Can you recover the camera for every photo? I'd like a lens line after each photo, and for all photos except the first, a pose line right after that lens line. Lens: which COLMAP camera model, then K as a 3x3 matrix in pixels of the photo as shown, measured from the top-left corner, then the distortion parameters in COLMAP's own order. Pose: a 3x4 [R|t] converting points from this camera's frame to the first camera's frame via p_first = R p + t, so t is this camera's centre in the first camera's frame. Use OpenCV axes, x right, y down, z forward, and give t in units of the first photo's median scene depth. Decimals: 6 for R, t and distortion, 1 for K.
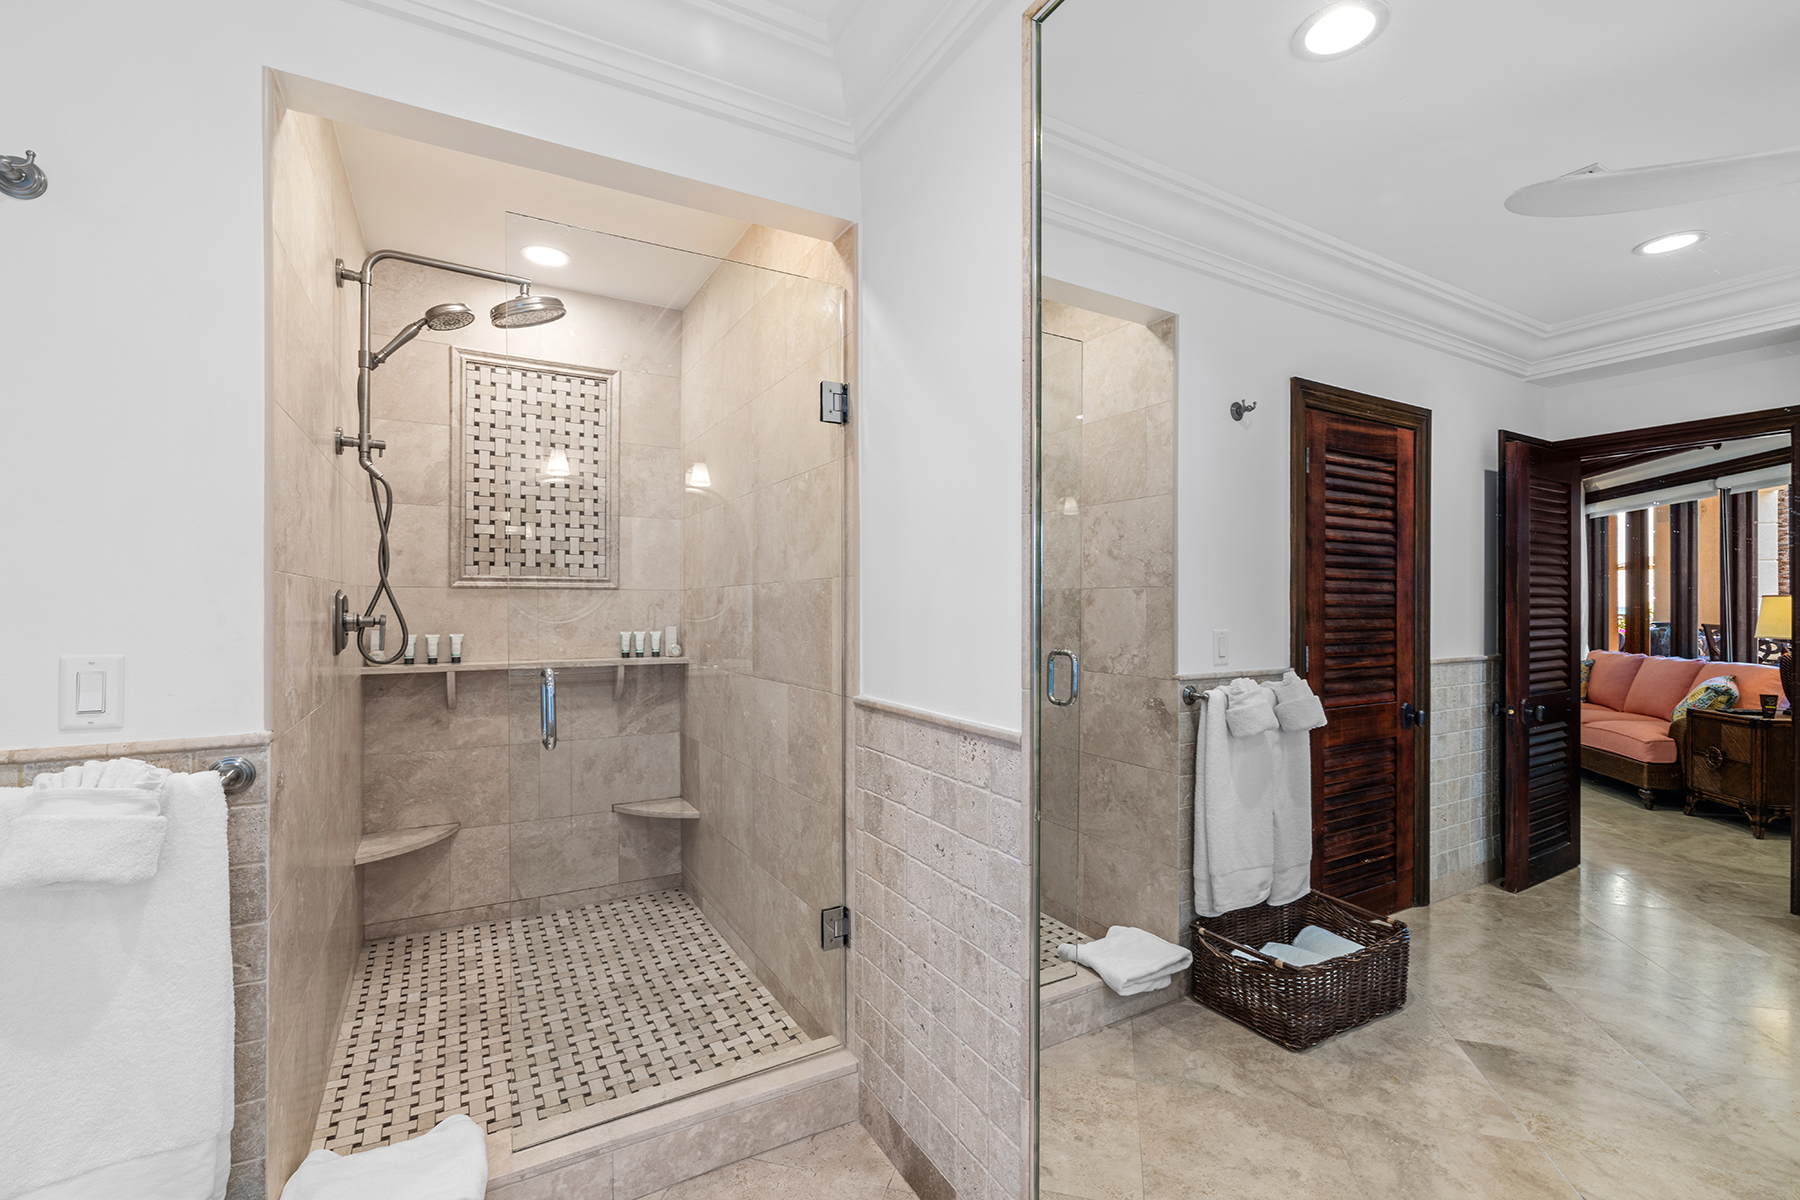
lens RADIAL K [[768.0, 0, 900.0], [0, 768.0, 600.0], [0, 0, 1]] dist [-0.000149, 0.000627]
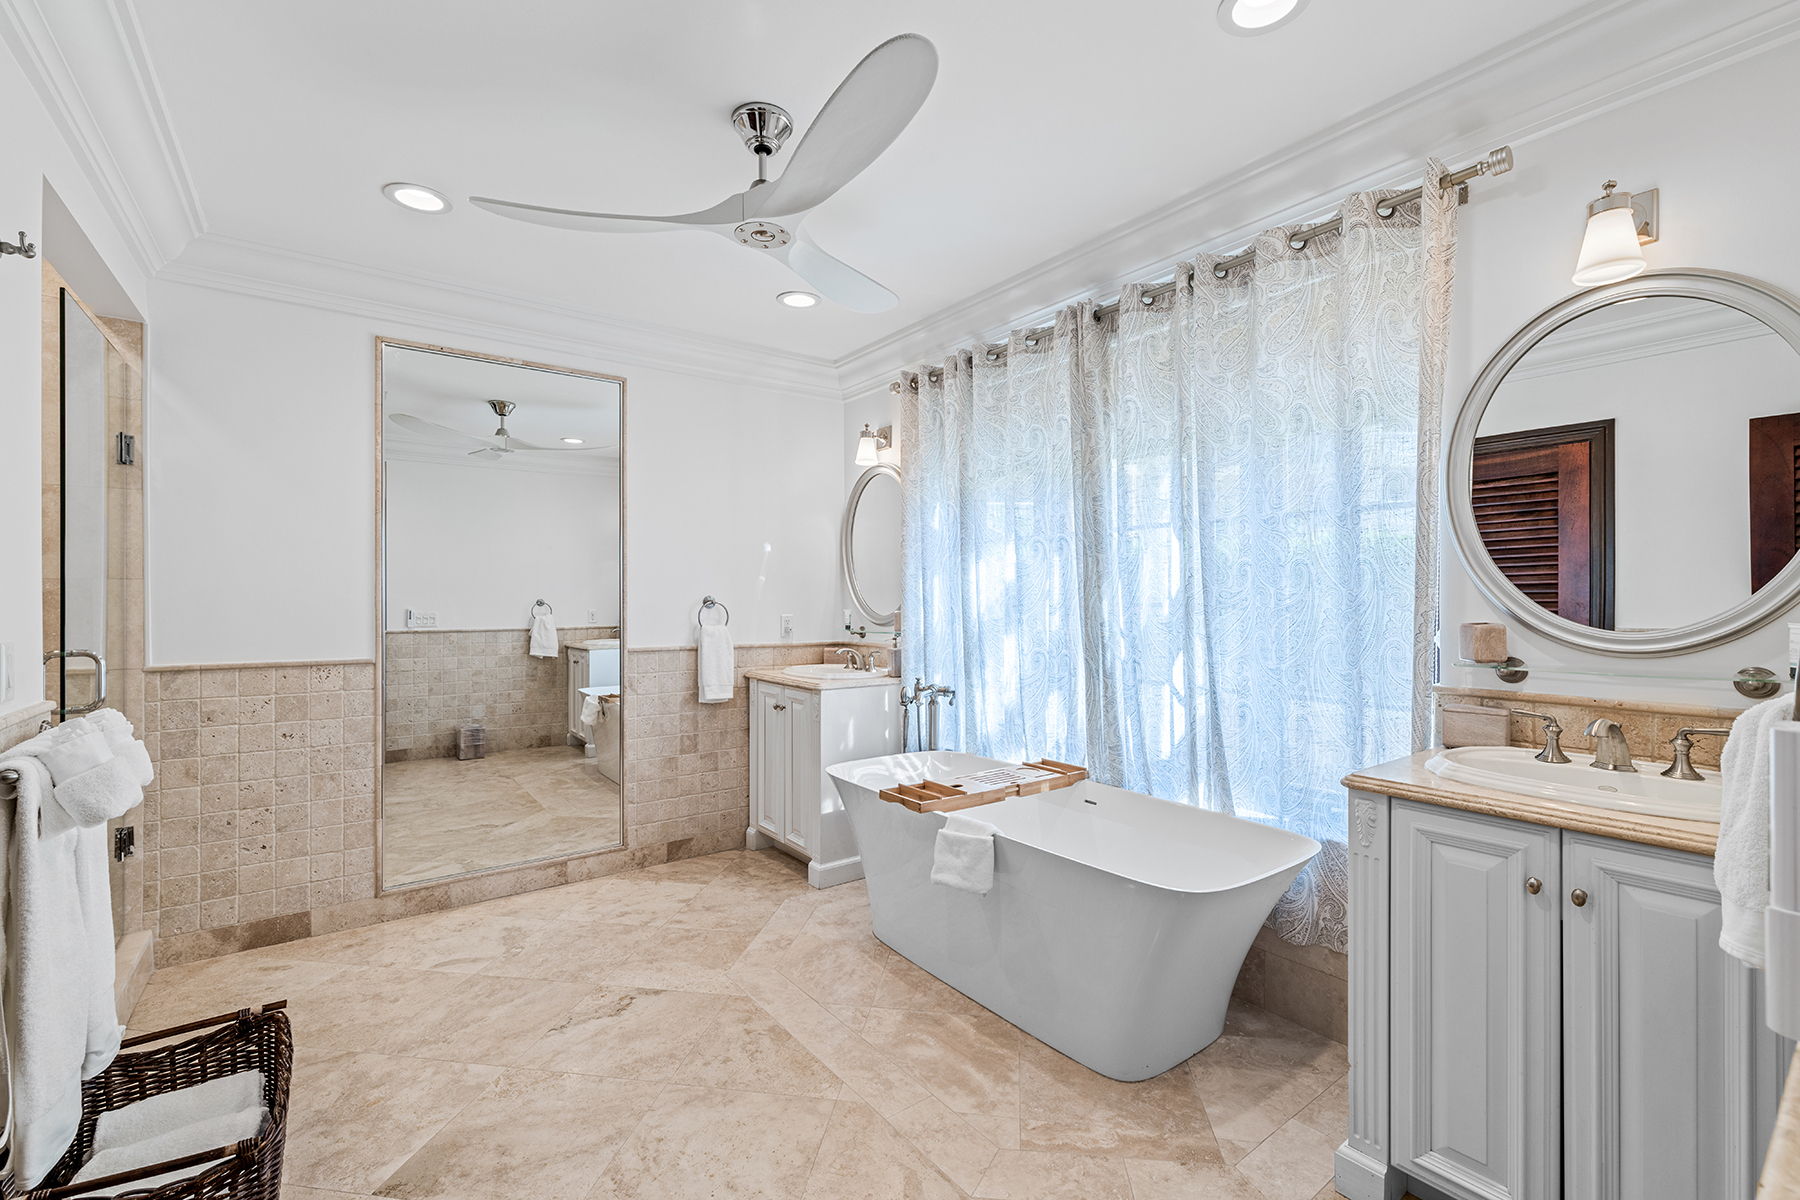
lens RADIAL K [[768.0, 0, 900.0], [0, 768.0, 600.0], [0, 0, 1]] dist [-0.000149, 0.000627]
pose [[-0.120458, -0.000991, 0.992718, -1.948870], [-0.003533, 0.999994, 0.000570, 0.001703], [-0.992712, -0.003439, -0.120460, -0.206444]]
